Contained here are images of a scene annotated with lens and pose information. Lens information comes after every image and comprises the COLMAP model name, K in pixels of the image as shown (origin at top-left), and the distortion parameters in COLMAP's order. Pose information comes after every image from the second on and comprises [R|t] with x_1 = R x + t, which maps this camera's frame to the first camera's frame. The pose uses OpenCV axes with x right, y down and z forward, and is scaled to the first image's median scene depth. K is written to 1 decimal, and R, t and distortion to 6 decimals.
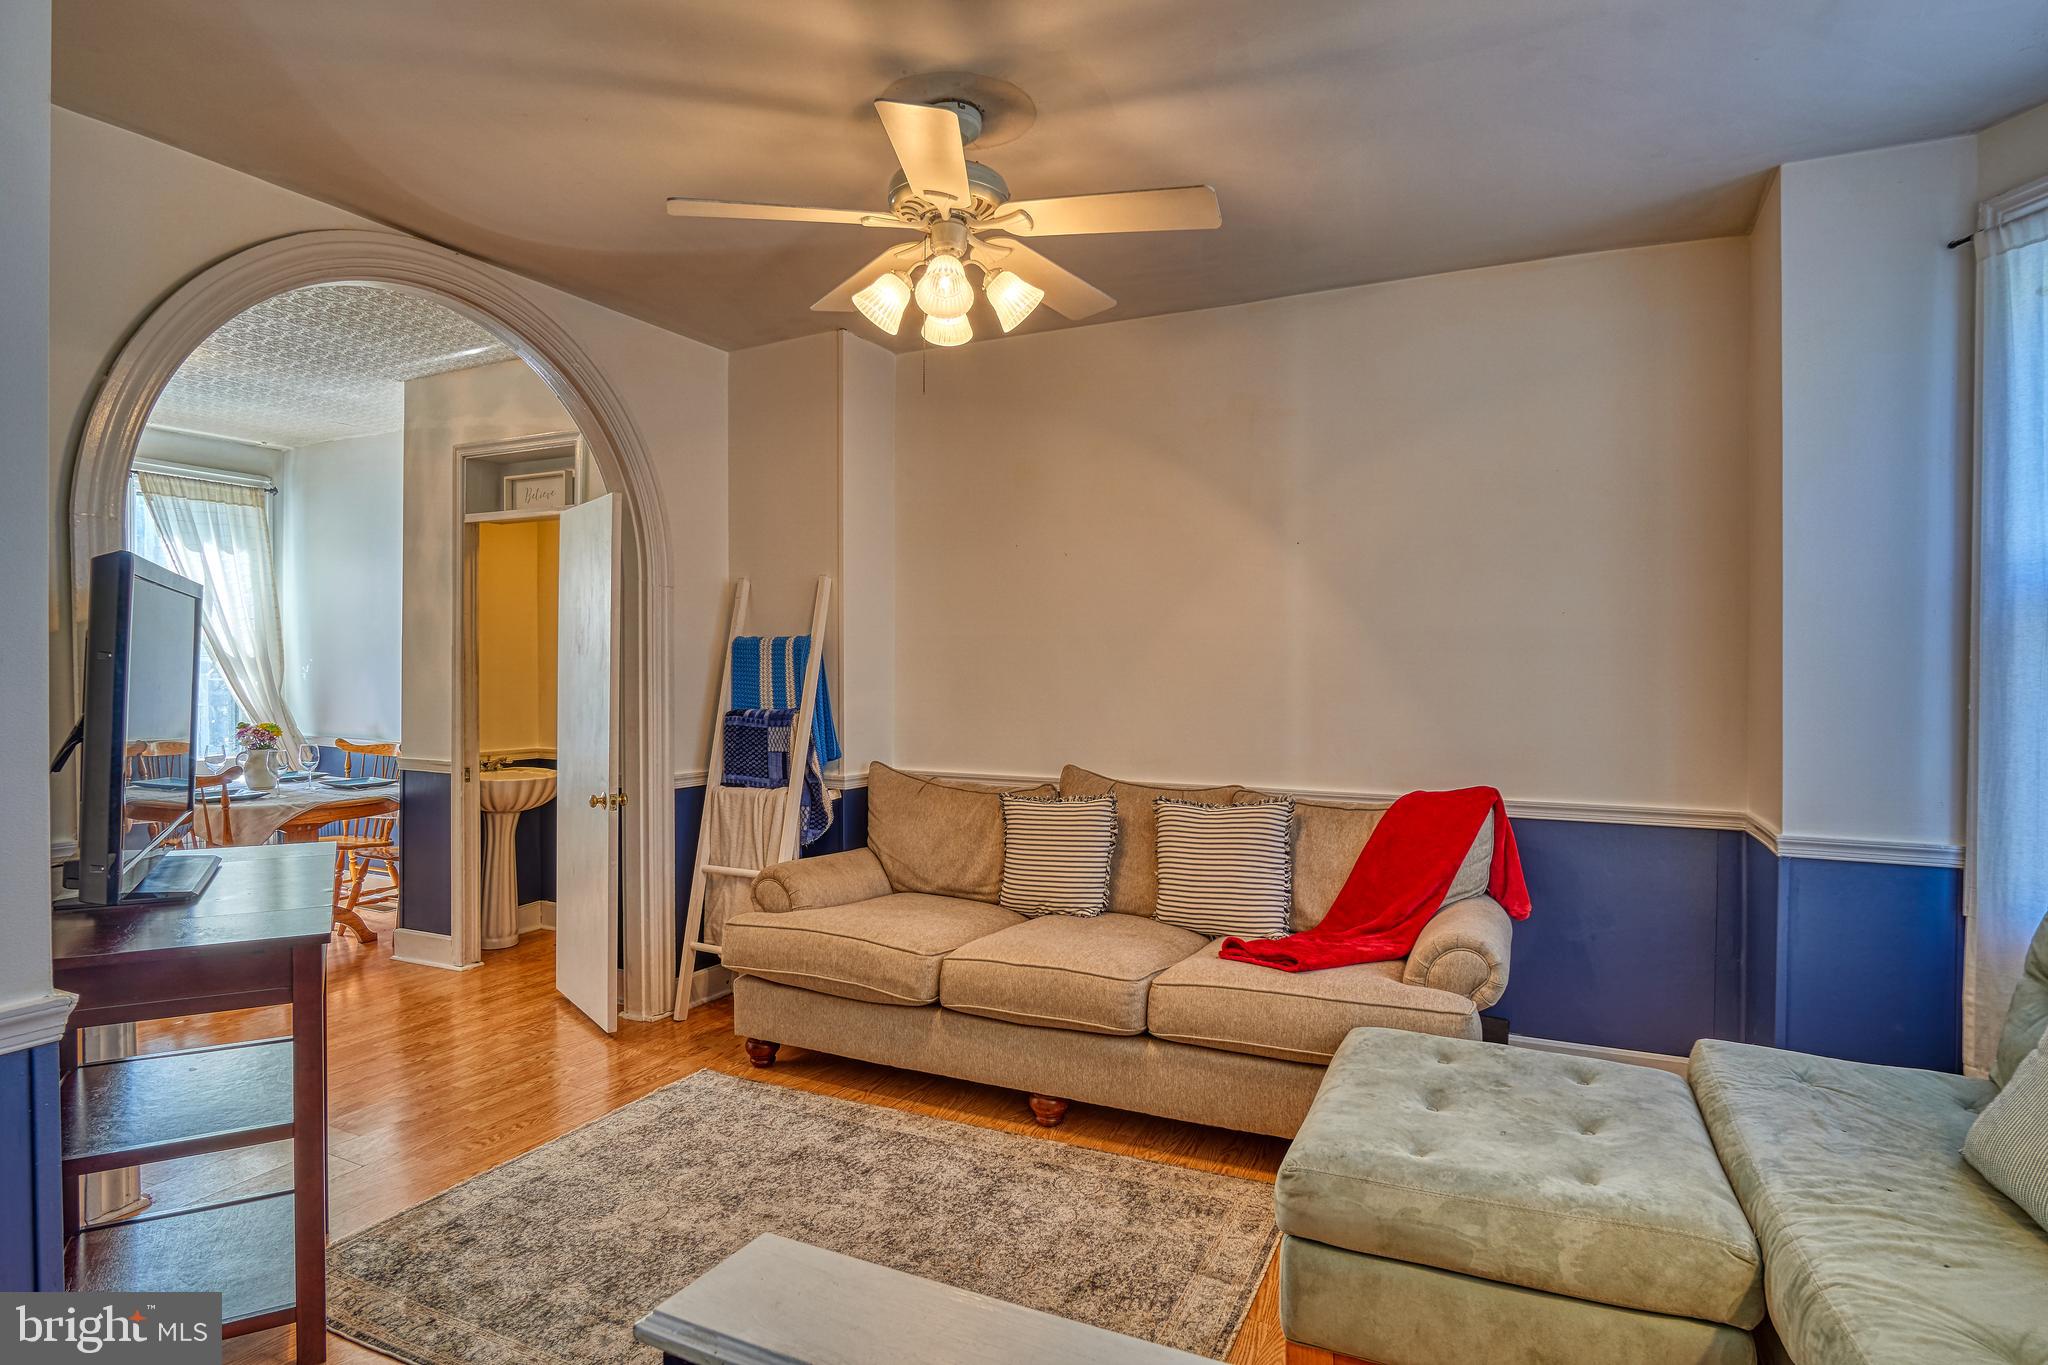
lens RADIAL K [[1109.3, 0, 1027.3], [0, 1109.3, 684.8], [0, 0, 1]] dist [-0.032158, 0.007840]
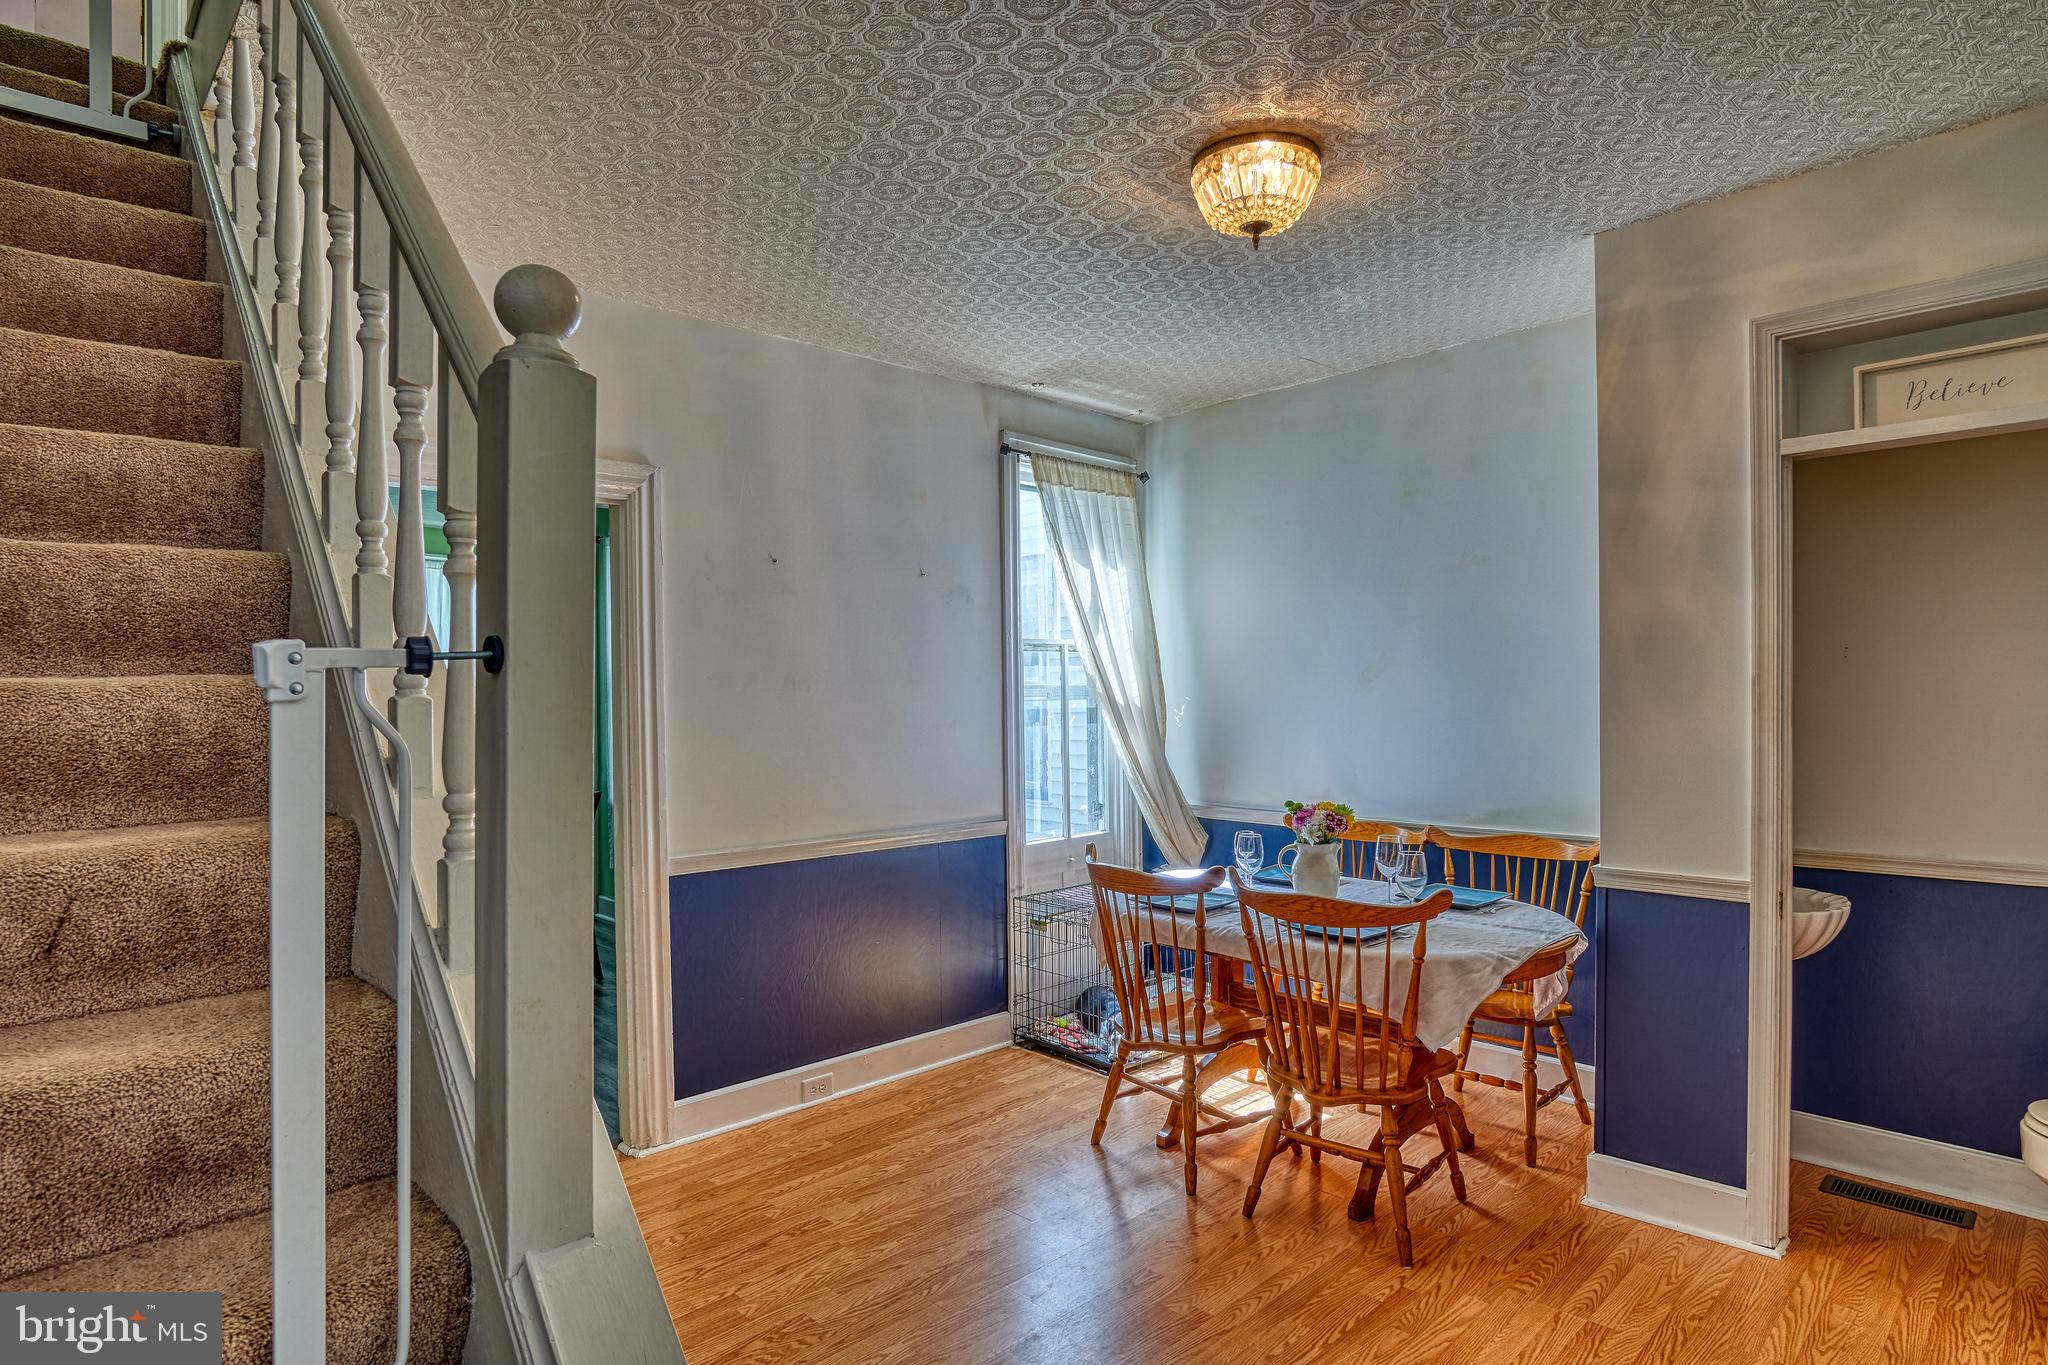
lens RADIAL K [[1109.3, 0, 1029.0], [0, 1109.3, 707.7], [0, 0, 1]] dist [-0.032158, 0.007840]
pose [[0.941175, -0.013437, -0.337651, -0.543672], [0.011283, 0.999902, -0.008343, -0.014793], [0.337730, 0.004043, 0.941234, 0.277653]]
